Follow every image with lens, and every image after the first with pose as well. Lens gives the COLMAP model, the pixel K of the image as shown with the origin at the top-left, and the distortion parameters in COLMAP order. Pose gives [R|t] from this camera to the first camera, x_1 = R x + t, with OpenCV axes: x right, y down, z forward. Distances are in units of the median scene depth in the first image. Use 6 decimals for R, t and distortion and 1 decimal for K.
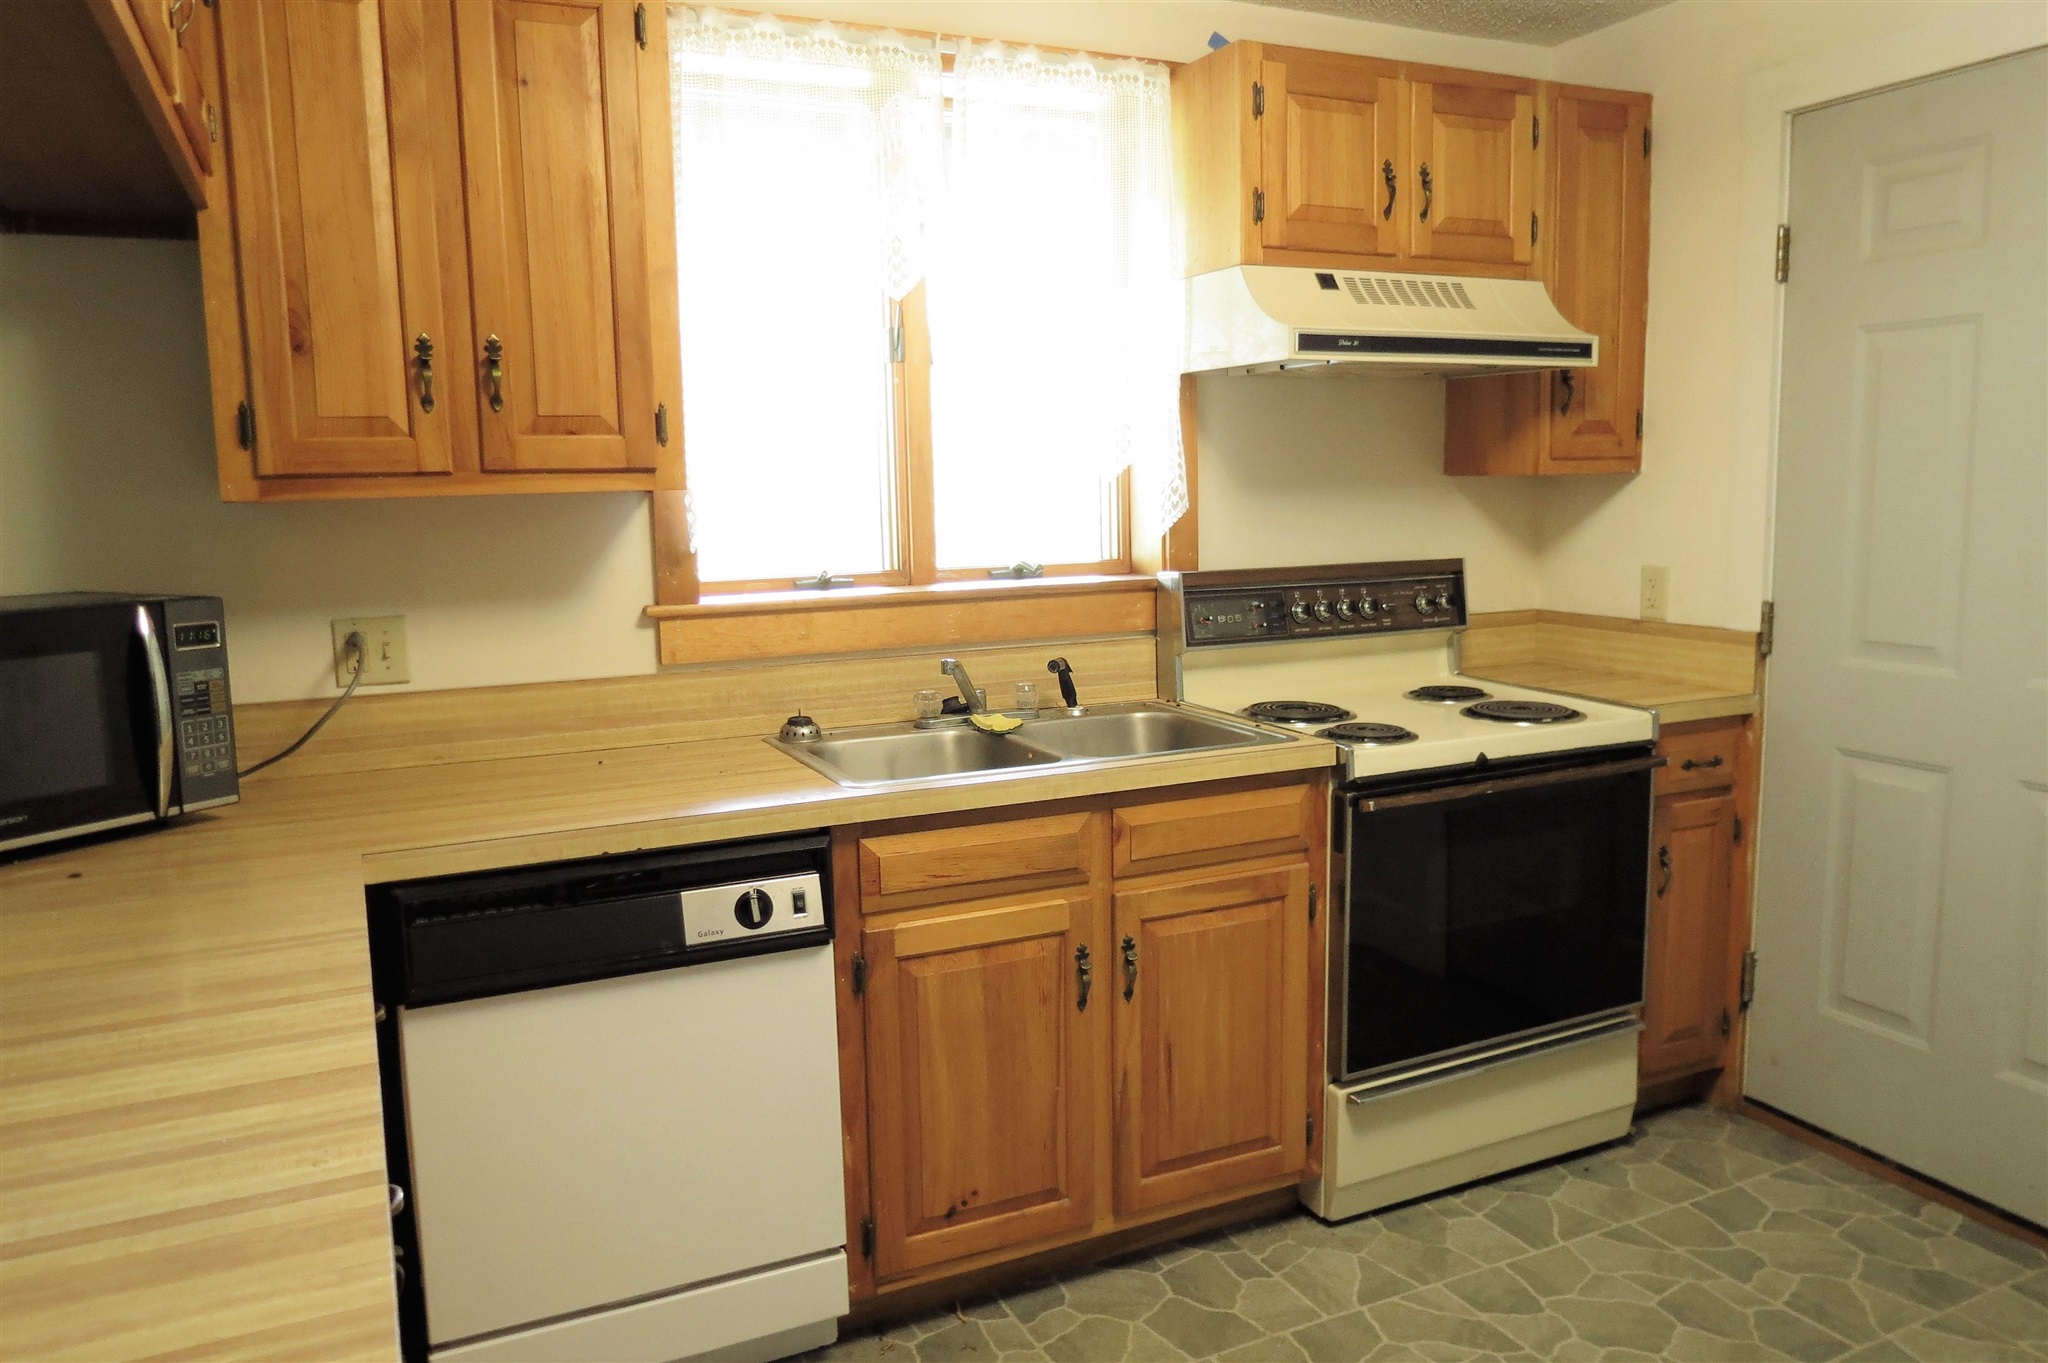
lens RADIAL K [[1473.0, 0, 1023.9], [0, 1473.0, 684.0], [0, 0, 1]] dist [-0.028024, 0.016864]
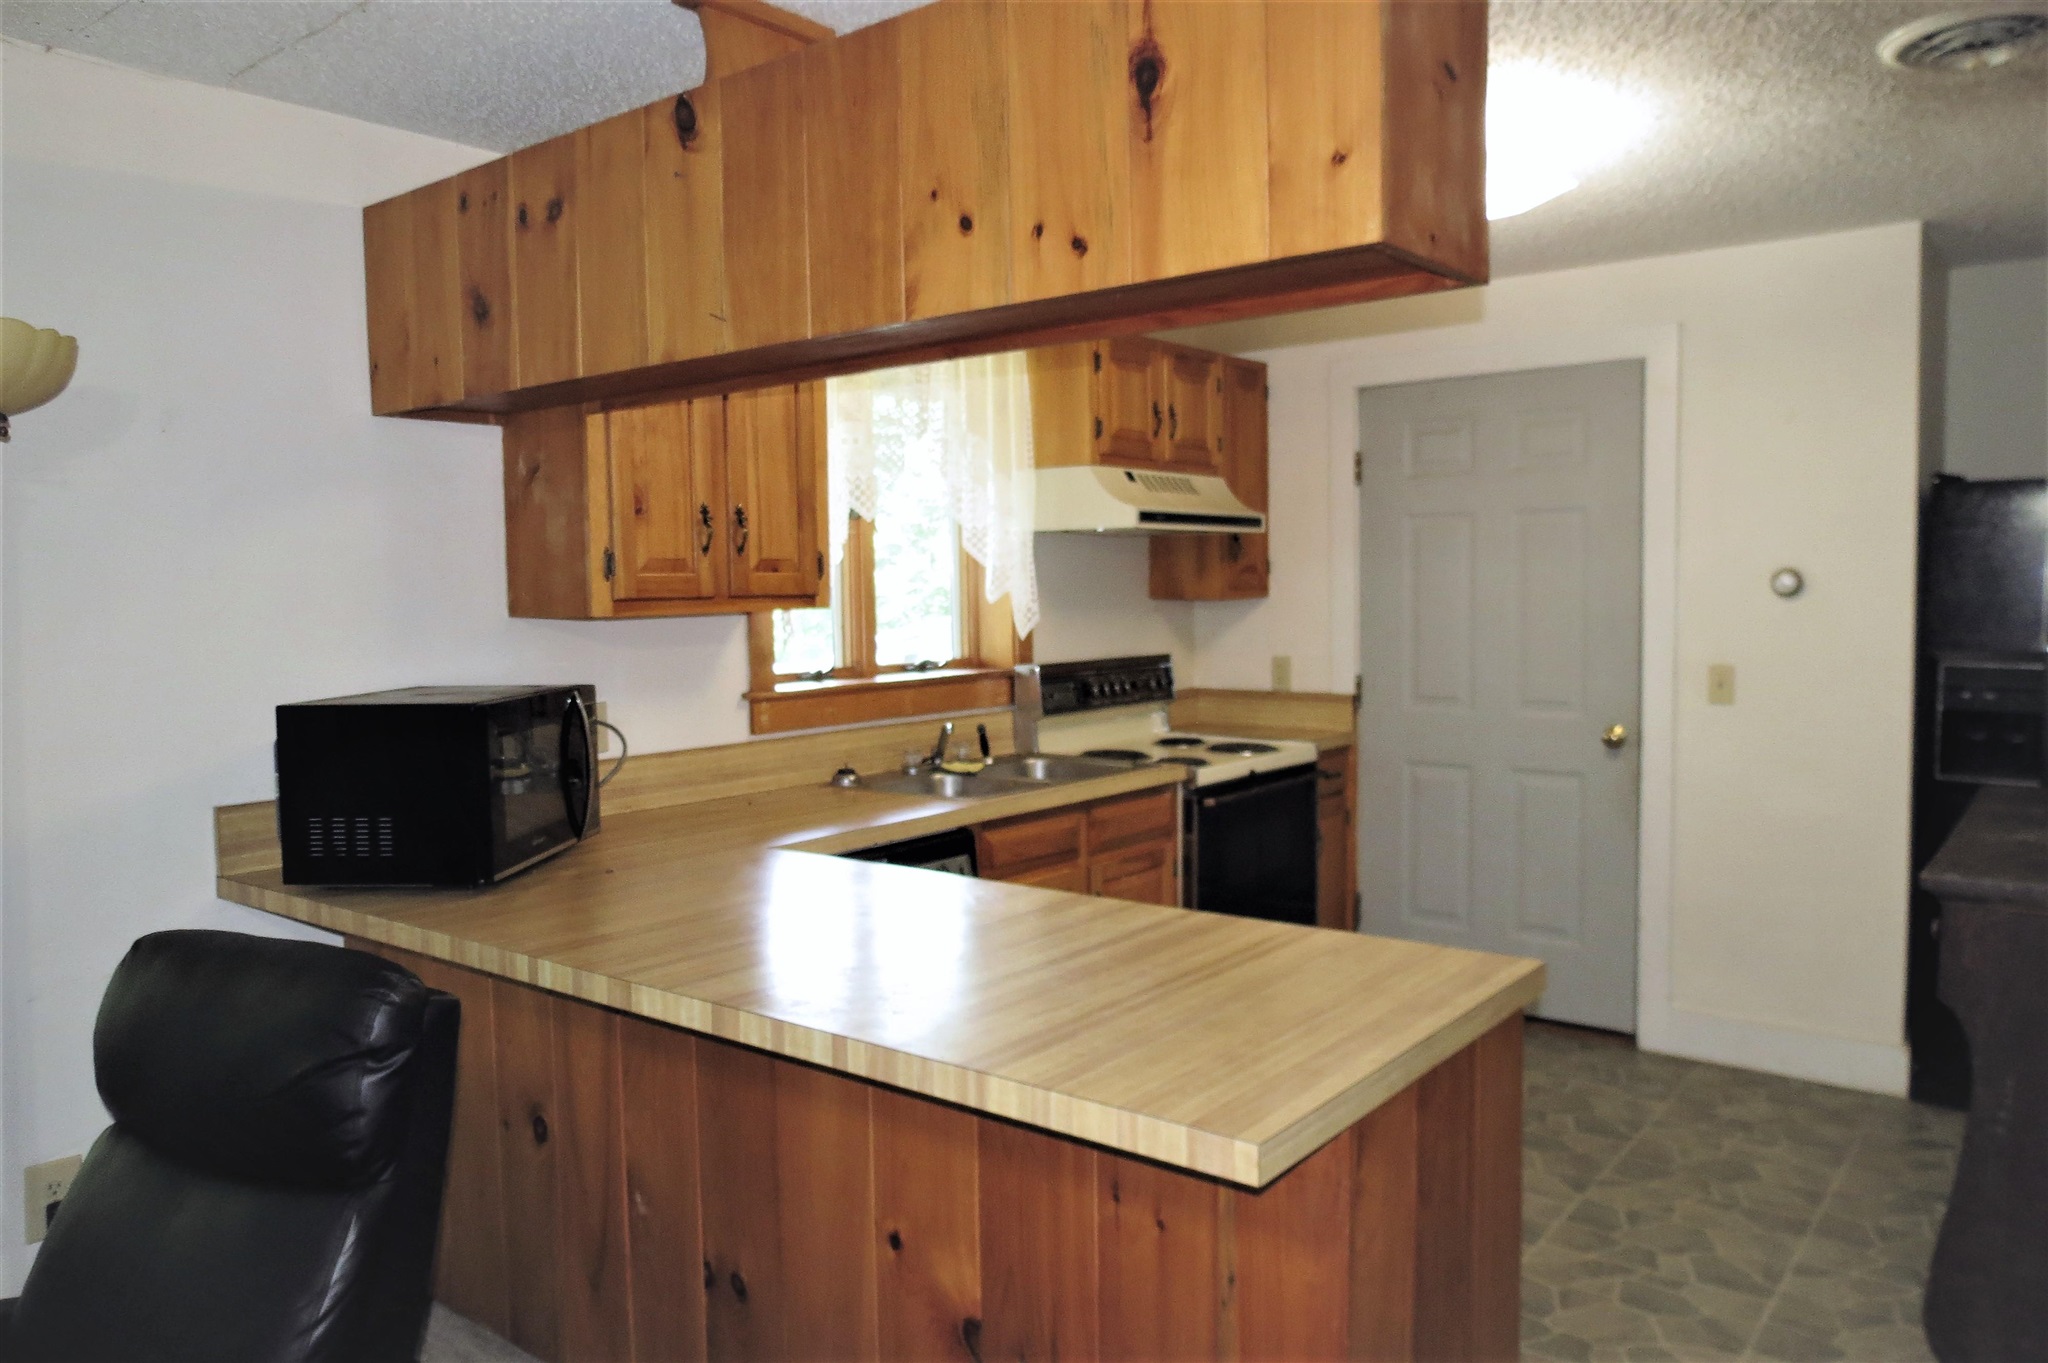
lens RADIAL K [[1473.0, 0, 1018.9], [0, 1473.0, 691.1], [0, 0, 1]] dist [-0.028024, 0.016864]
pose [[0.897178, -0.025855, 0.440911, -0.584781], [0.059851, 0.996194, -0.063370, 0.044806], [-0.437595, 0.083243, 0.895311, -0.324655]]
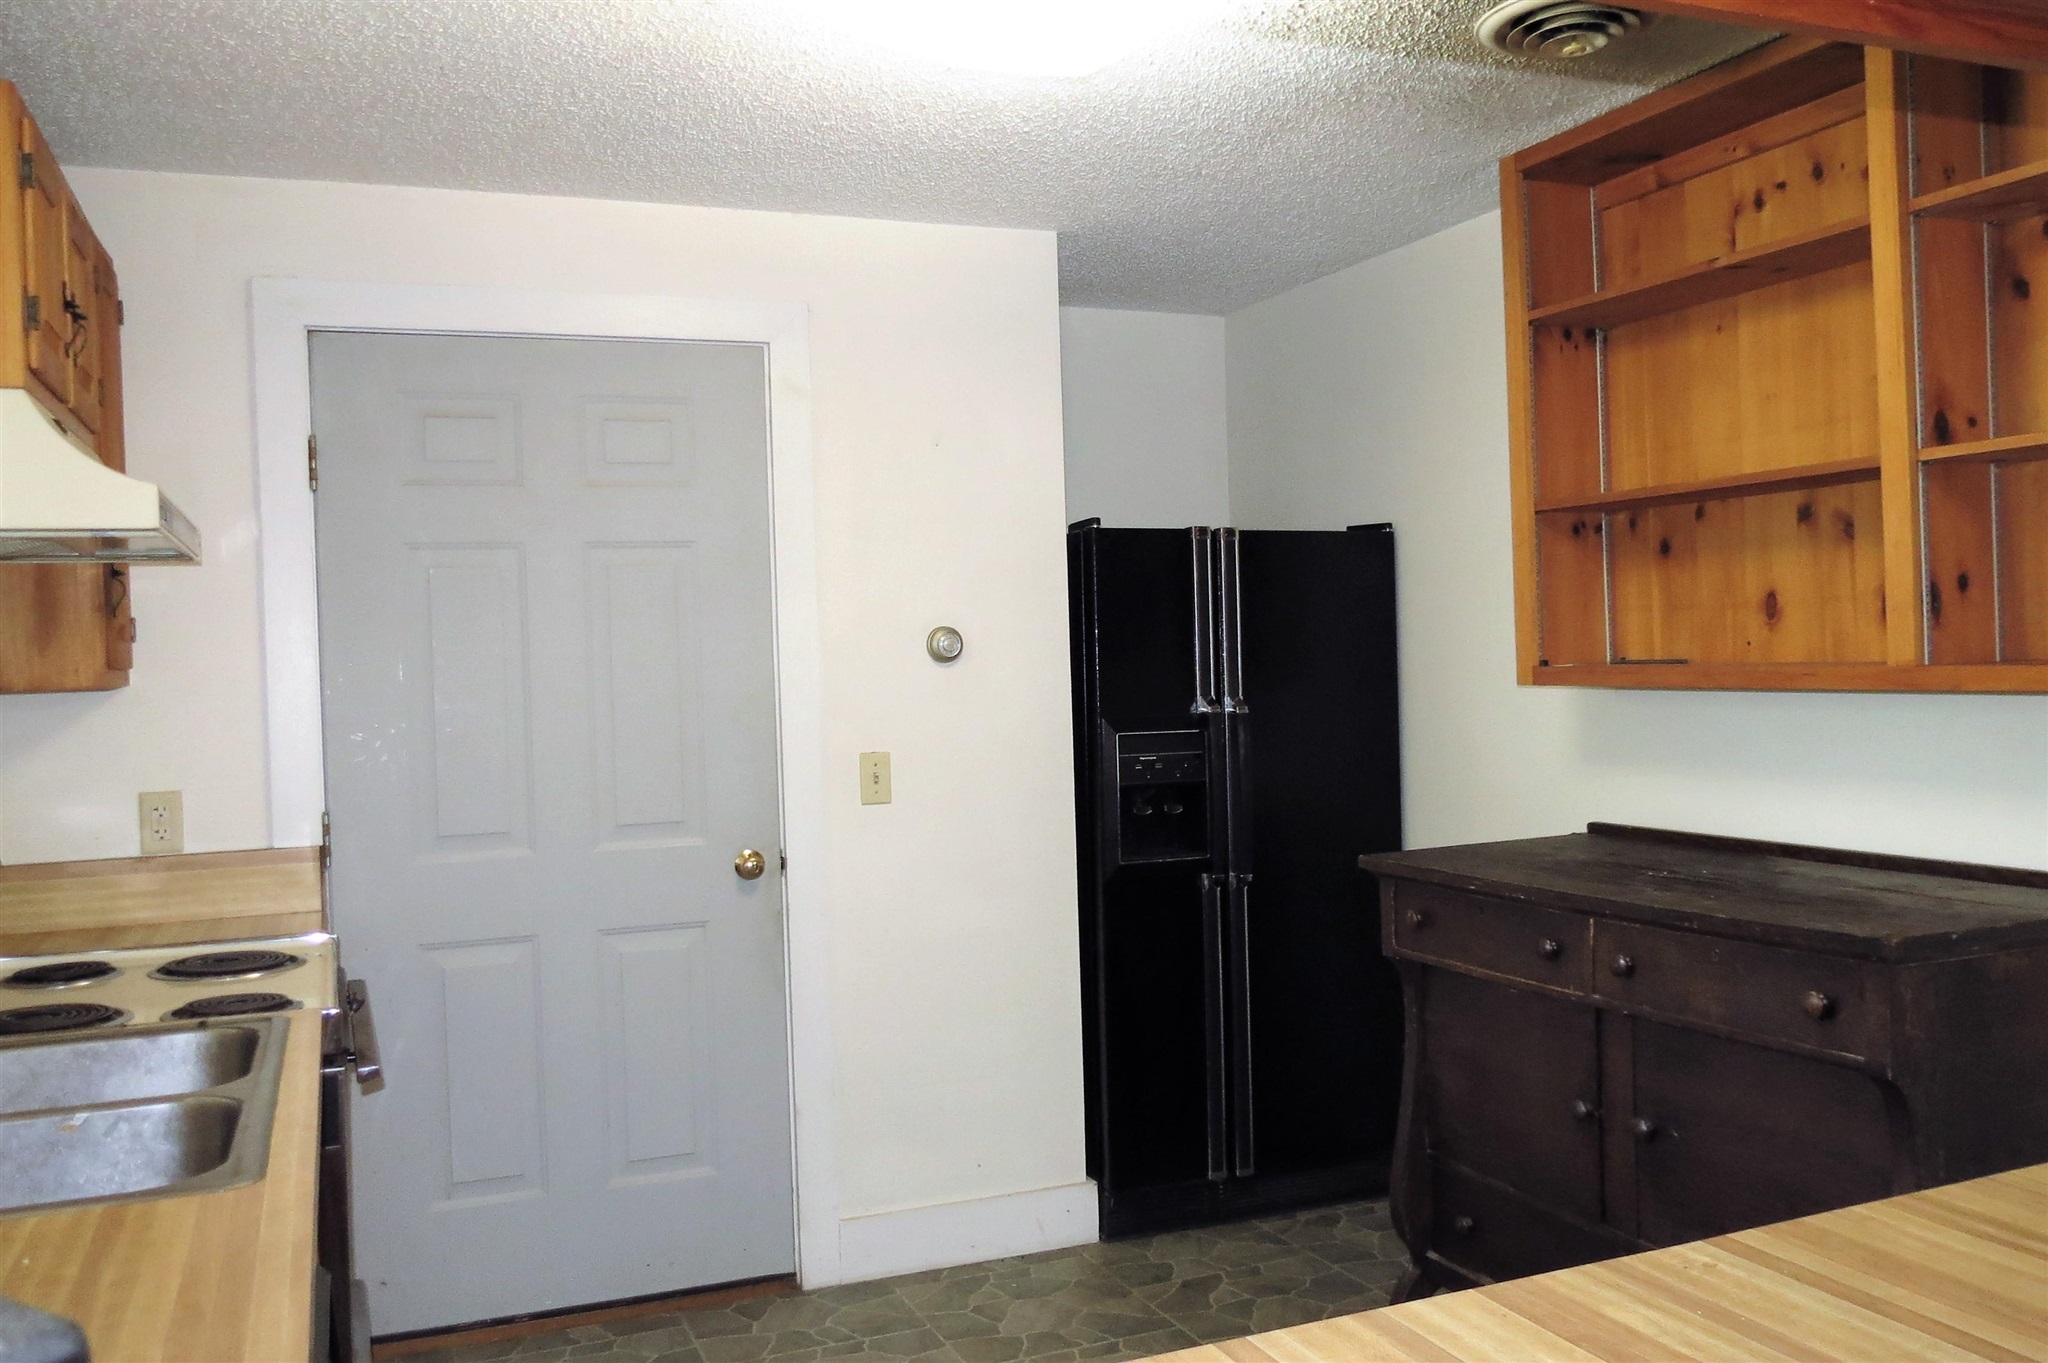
lens RADIAL K [[1736.4, 0, 1019.4], [0, 1736.4, 681.8], [0, 0, 1]] dist [-0.037390, 0.010326]
pose [[0.048136, -0.002281, 0.998838, -0.632872], [0.170682, 0.985308, -0.005976, -0.058685], [-0.984150, 0.170771, 0.047819, 0.495052]]
